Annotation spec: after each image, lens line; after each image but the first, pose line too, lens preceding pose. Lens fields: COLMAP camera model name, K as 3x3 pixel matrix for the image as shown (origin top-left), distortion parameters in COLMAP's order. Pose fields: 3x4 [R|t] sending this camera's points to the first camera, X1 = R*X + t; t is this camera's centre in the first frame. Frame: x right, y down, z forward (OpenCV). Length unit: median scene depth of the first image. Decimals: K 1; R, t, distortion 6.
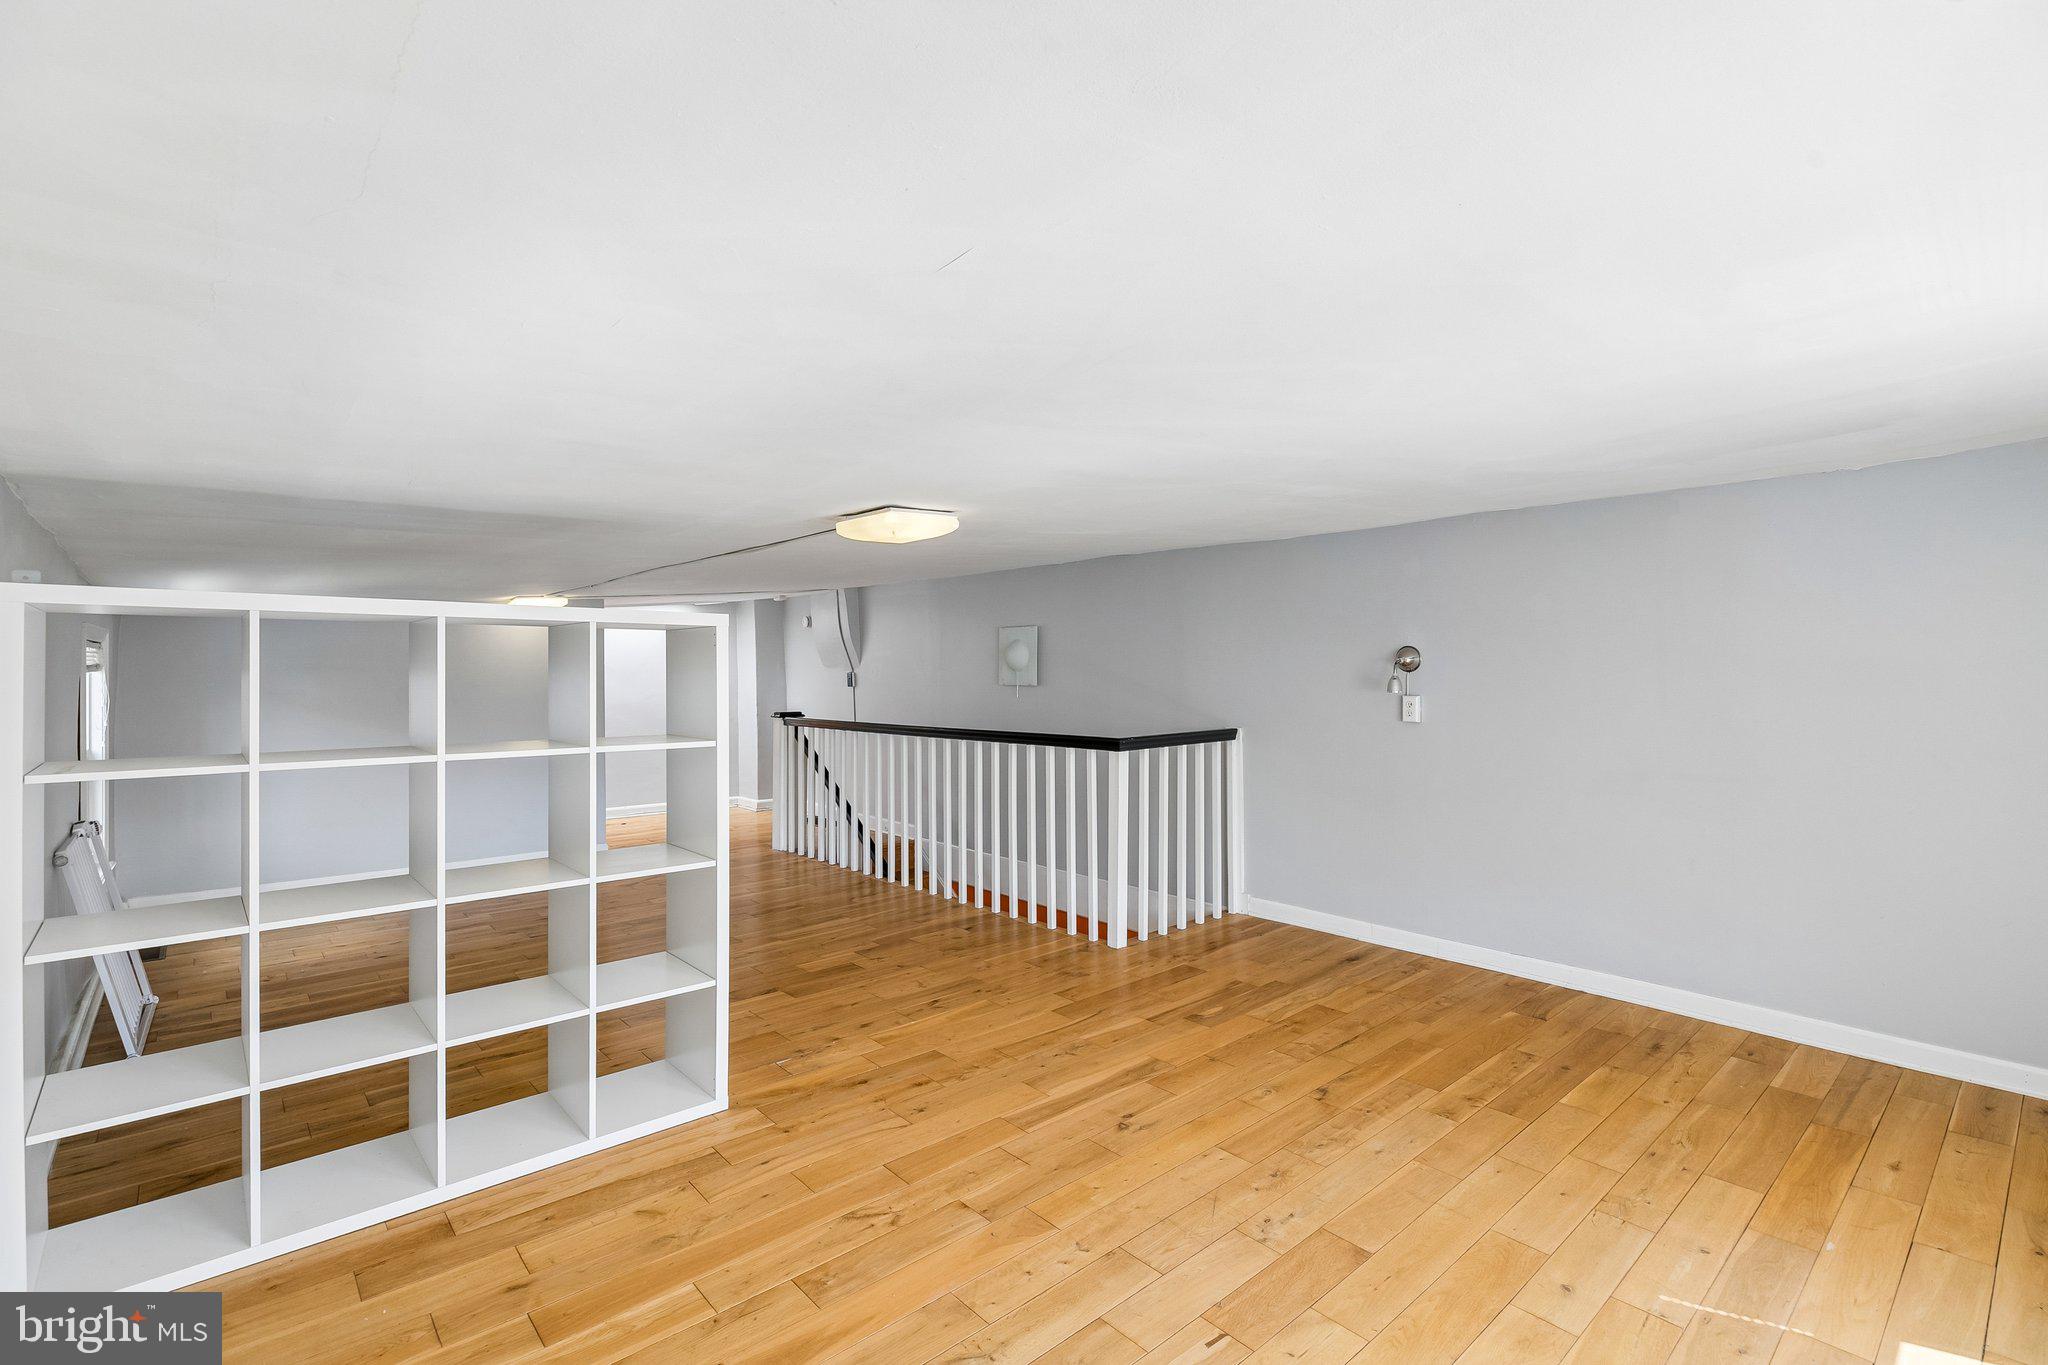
lens RADIAL K [[928.3, 0, 1006.7], [0, 928.3, 672.7], [0, 0, 1]] dist [0.012186, -0.003016]
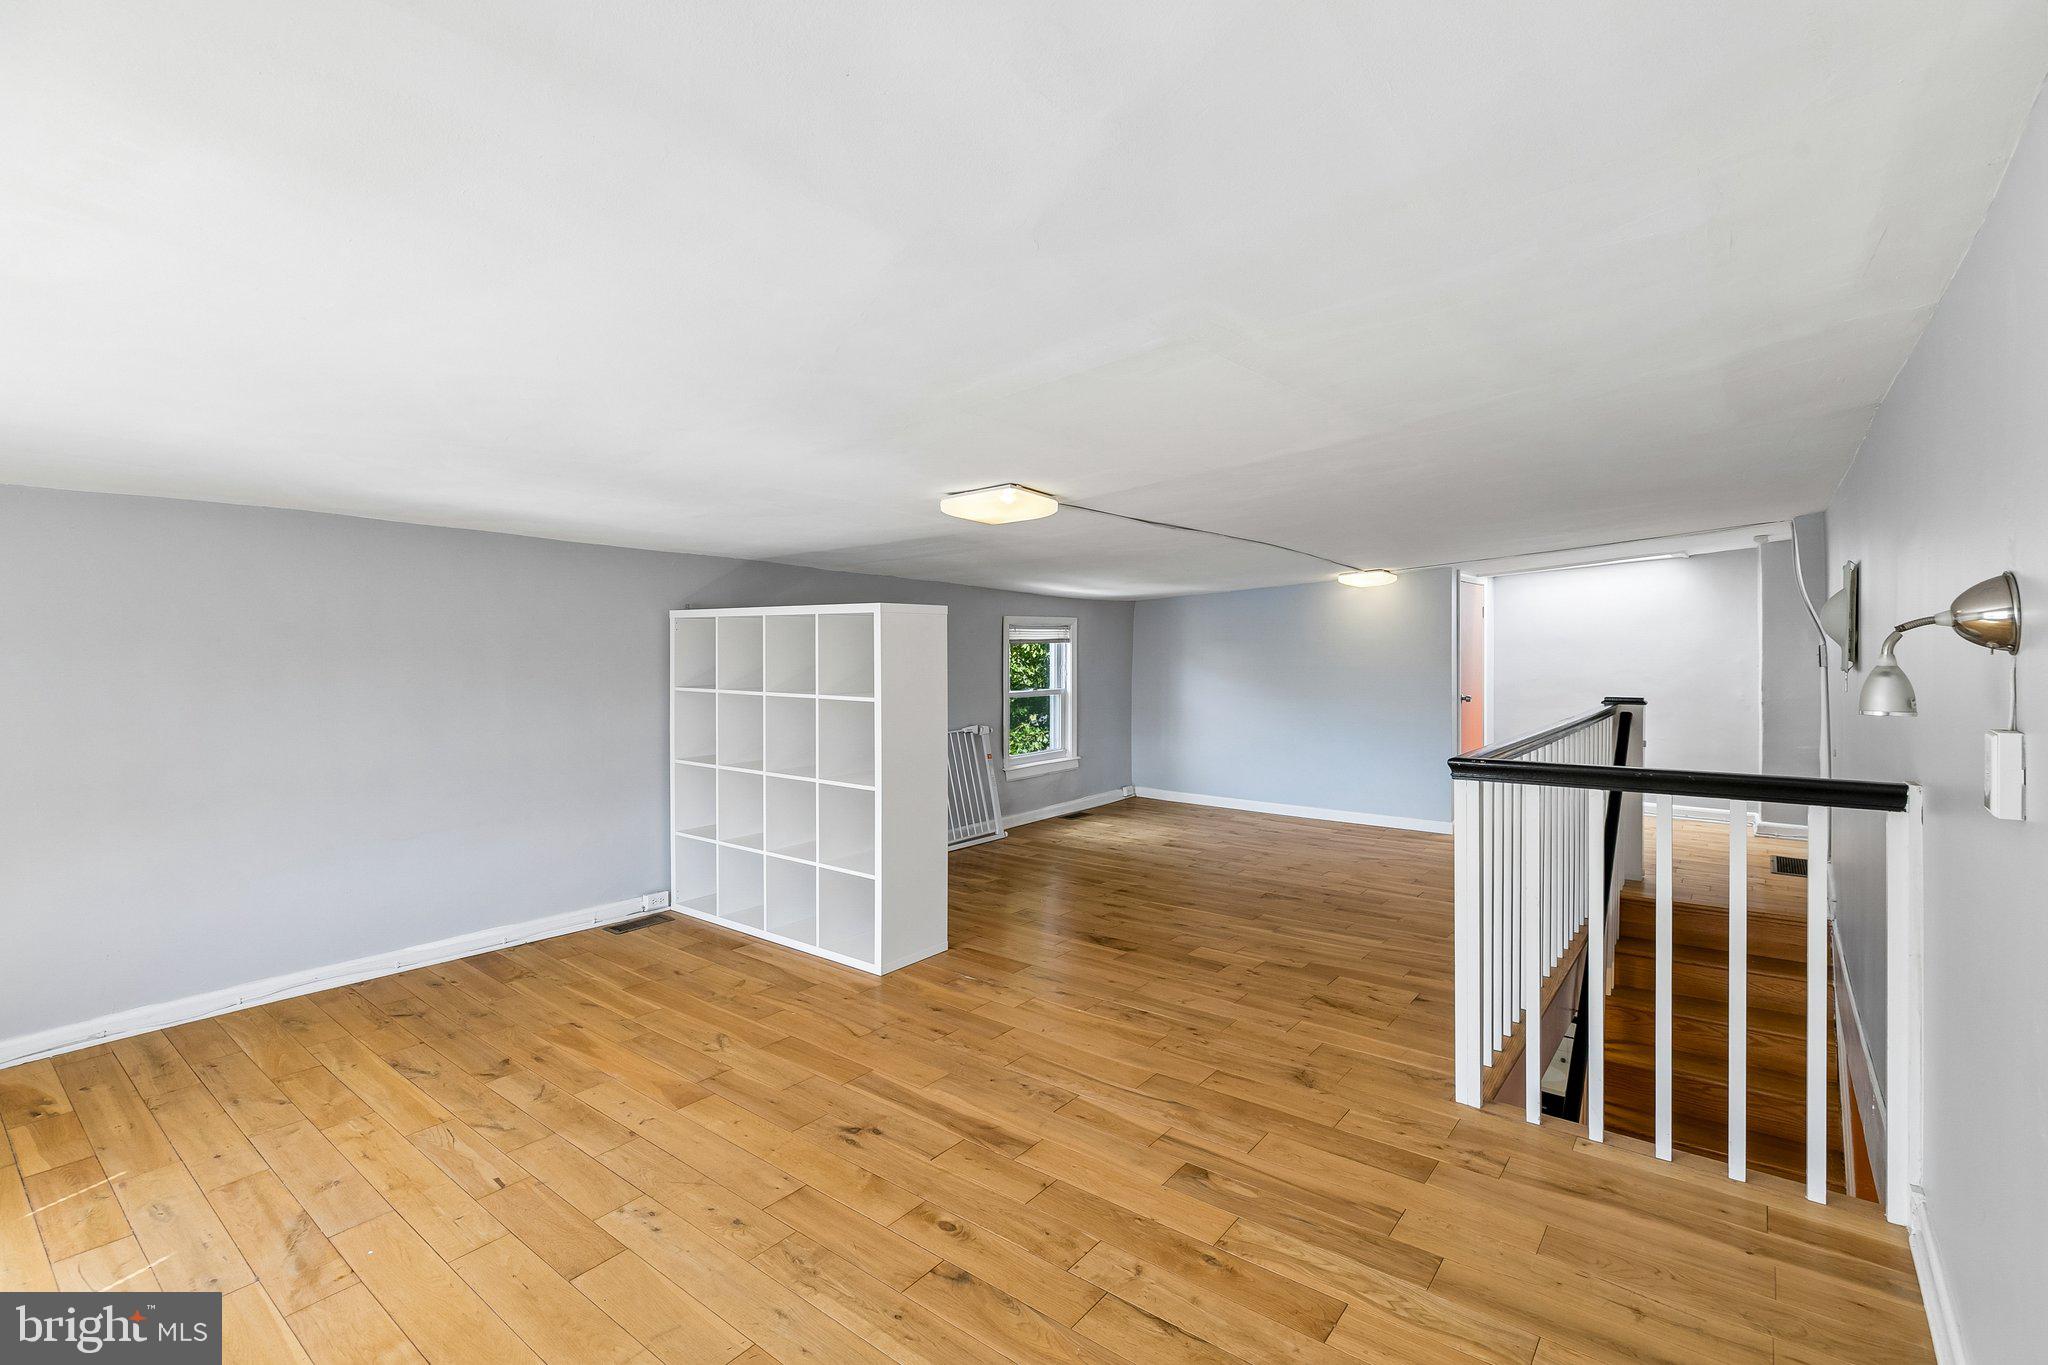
lens RADIAL K [[928.3, 0, 1028.1], [0, 928.3, 660.6], [0, 0, 1]] dist [0.012186, -0.003016]
pose [[0.196410, 0.021359, -0.980289, 0.754137], [-0.000118, 0.999763, 0.021760, -0.006346], [0.980522, -0.004158, 0.196366, 0.694671]]
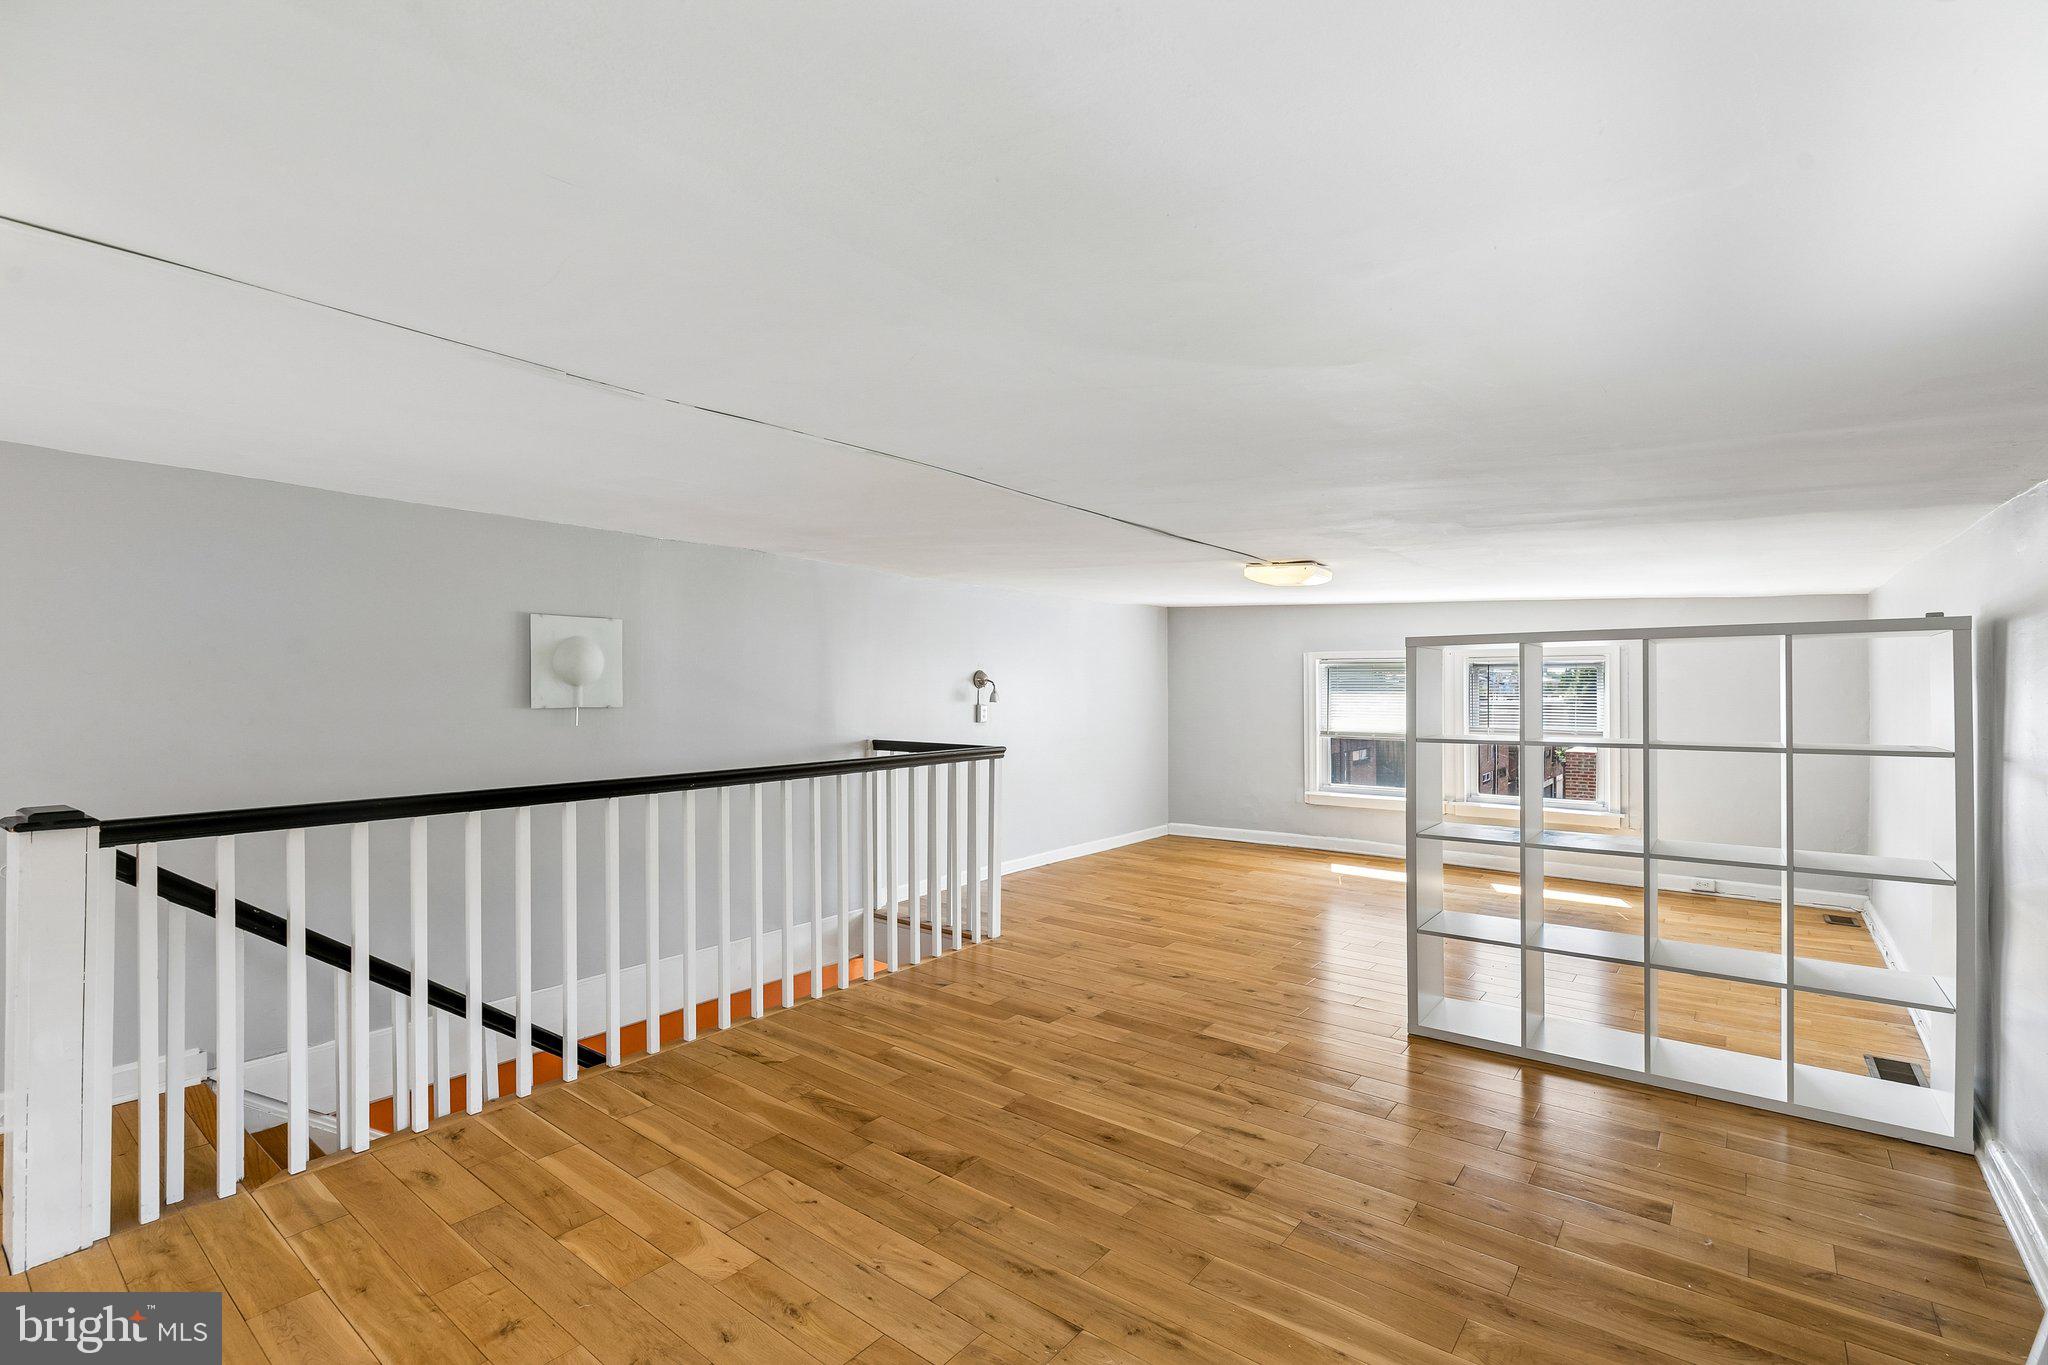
lens RADIAL K [[928.3, 0, 1020.2], [0, 928.3, 693.8], [0, 0, 1]] dist [0.012186, -0.003016]
pose [[-0.186276, -0.001505, 0.982496, -1.113843], [0.004618, 0.999986, 0.002407, 0.006904], [-0.982487, 0.004986, -0.186266, 1.353301]]
